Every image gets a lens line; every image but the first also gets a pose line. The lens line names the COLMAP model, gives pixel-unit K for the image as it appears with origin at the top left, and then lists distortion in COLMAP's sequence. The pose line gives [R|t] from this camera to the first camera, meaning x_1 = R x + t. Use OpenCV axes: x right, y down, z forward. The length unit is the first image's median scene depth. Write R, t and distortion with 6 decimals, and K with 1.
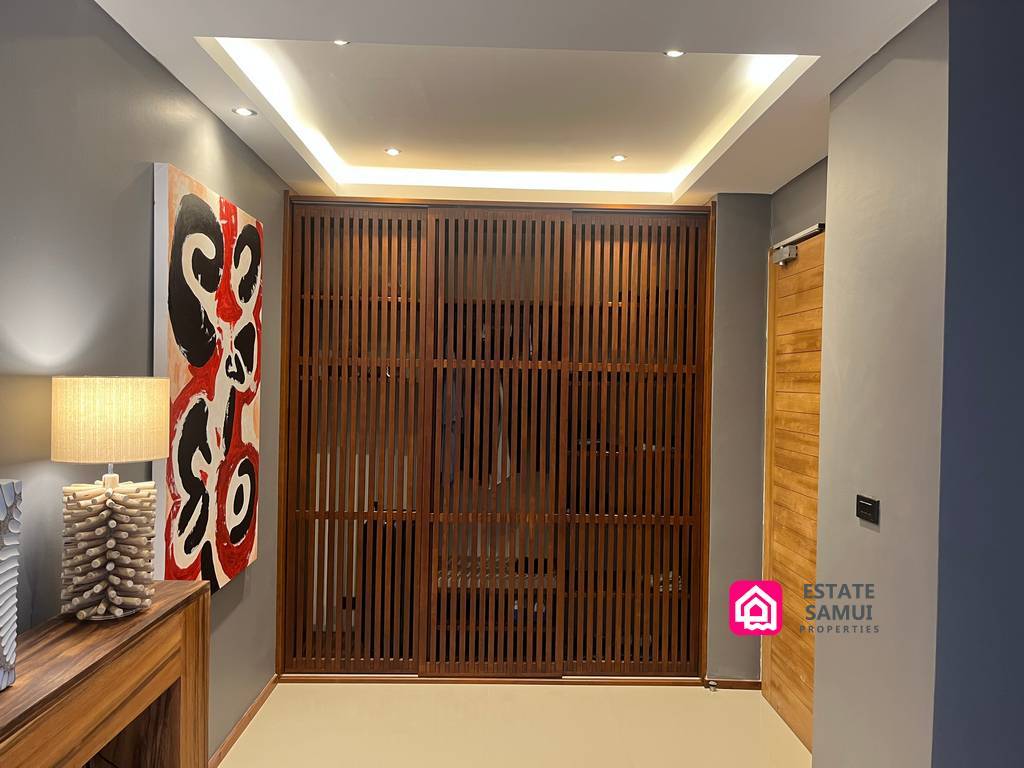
lens RADIAL K [[775.4, 0, 507.4], [0, 775.4, 387.9], [0, 0, 1]] dist [0.077163, -0.113238]
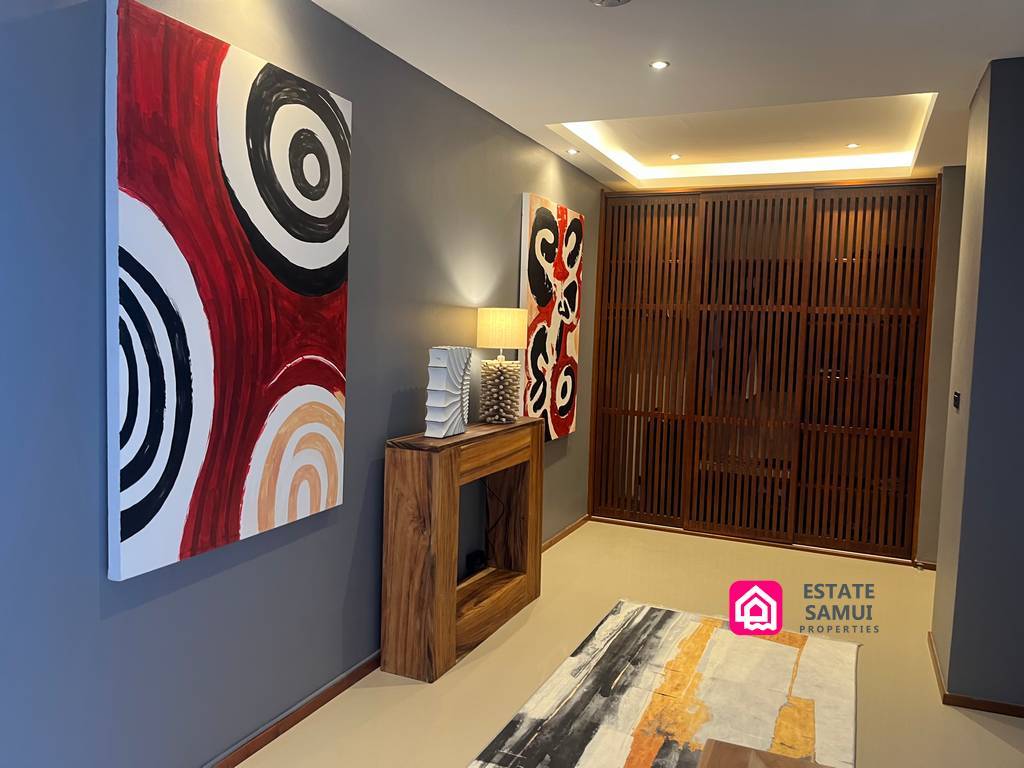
lens RADIAL K [[775.4, 0, 507.4], [0, 775.4, 387.9], [0, 0, 1]] dist [0.077163, -0.113238]
pose [[0.909196, 0.044055, -0.414032, 0.223256], [-0.019873, 0.997845, 0.062535, 0.040326], [0.415894, -0.048628, 0.908112, -0.529343]]
